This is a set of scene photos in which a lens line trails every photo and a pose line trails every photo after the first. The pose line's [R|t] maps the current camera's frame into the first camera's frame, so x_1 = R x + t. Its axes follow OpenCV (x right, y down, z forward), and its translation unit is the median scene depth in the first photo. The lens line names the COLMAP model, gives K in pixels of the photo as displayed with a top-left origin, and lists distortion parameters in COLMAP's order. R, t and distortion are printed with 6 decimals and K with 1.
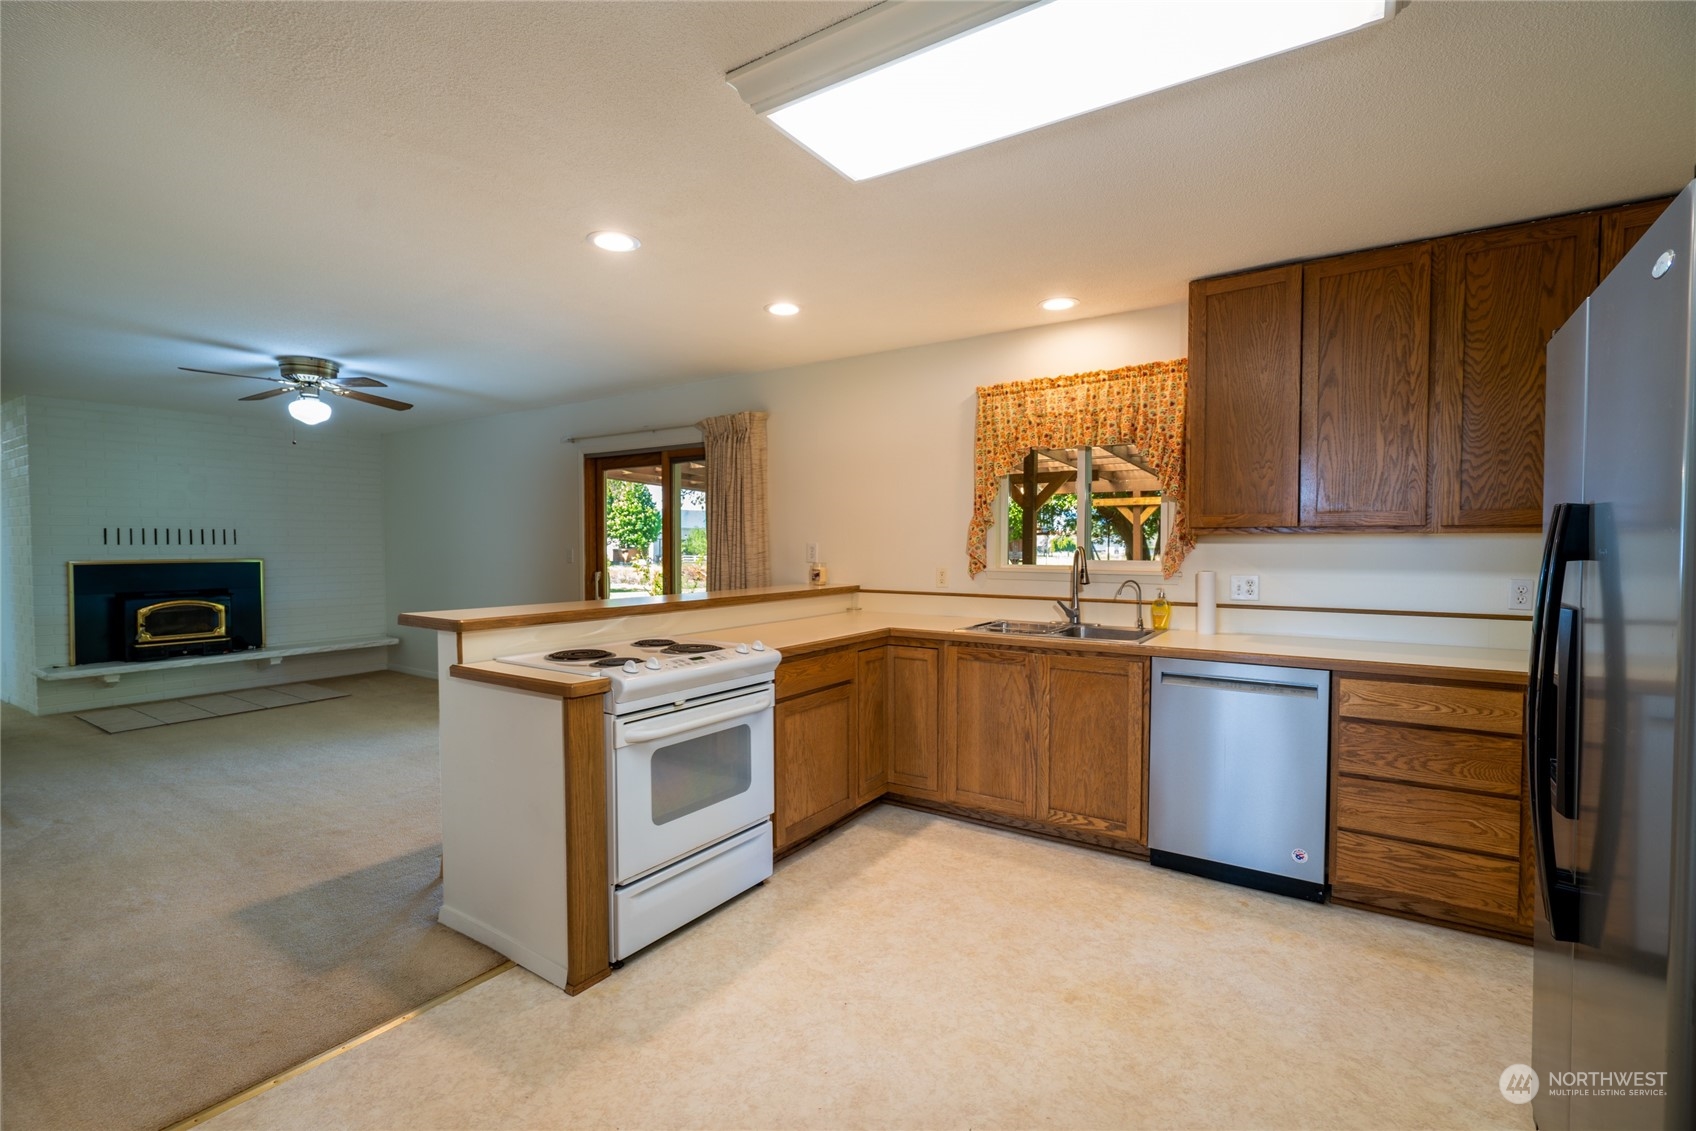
lens RADIAL K [[765.9, 0, 845.7], [0, 765.9, 563.8], [0, 0, 1]] dist [-0.000113, -0.000022]
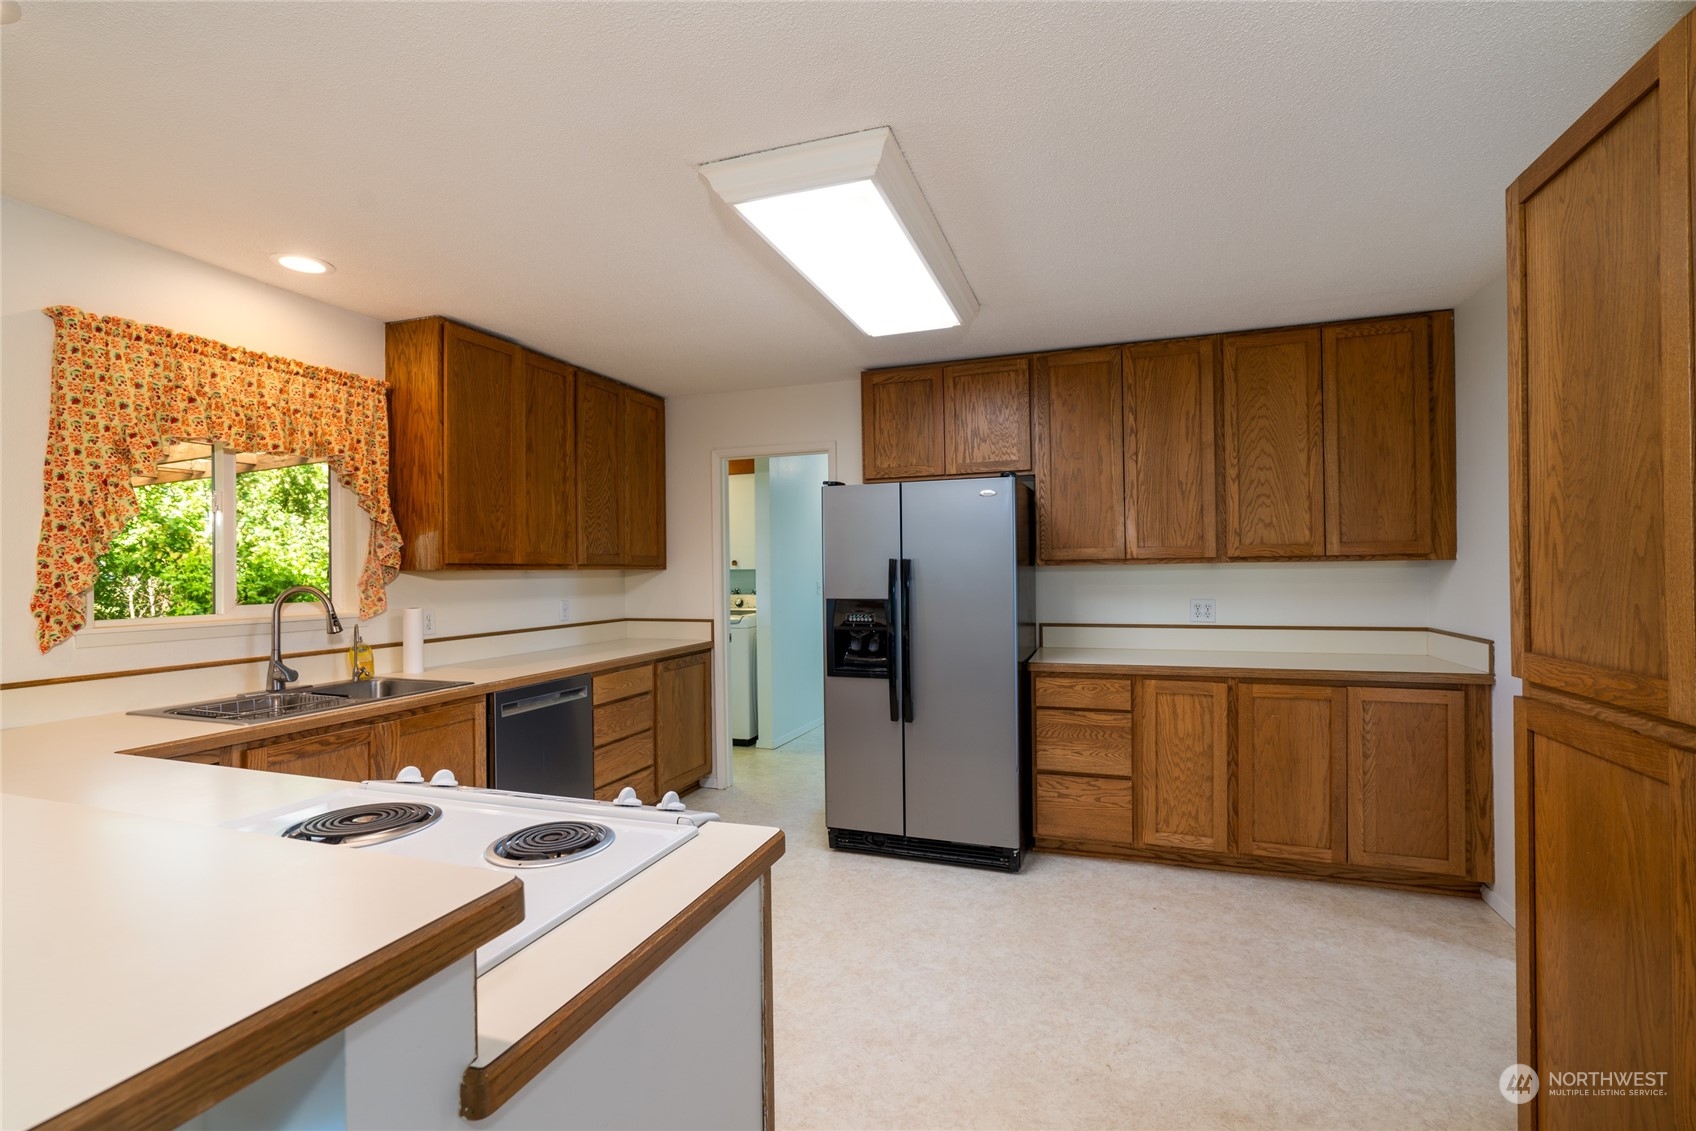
lens RADIAL K [[765.9, 0, 841.1], [0, 765.9, 565.7], [0, 0, 1]] dist [-0.000113, -0.000022]
pose [[-0.242924, 0.003880, 0.970037, -0.401725], [0.031471, 0.999497, 0.003884, -0.020269], [-0.969535, 0.031471, -0.242924, 0.470517]]
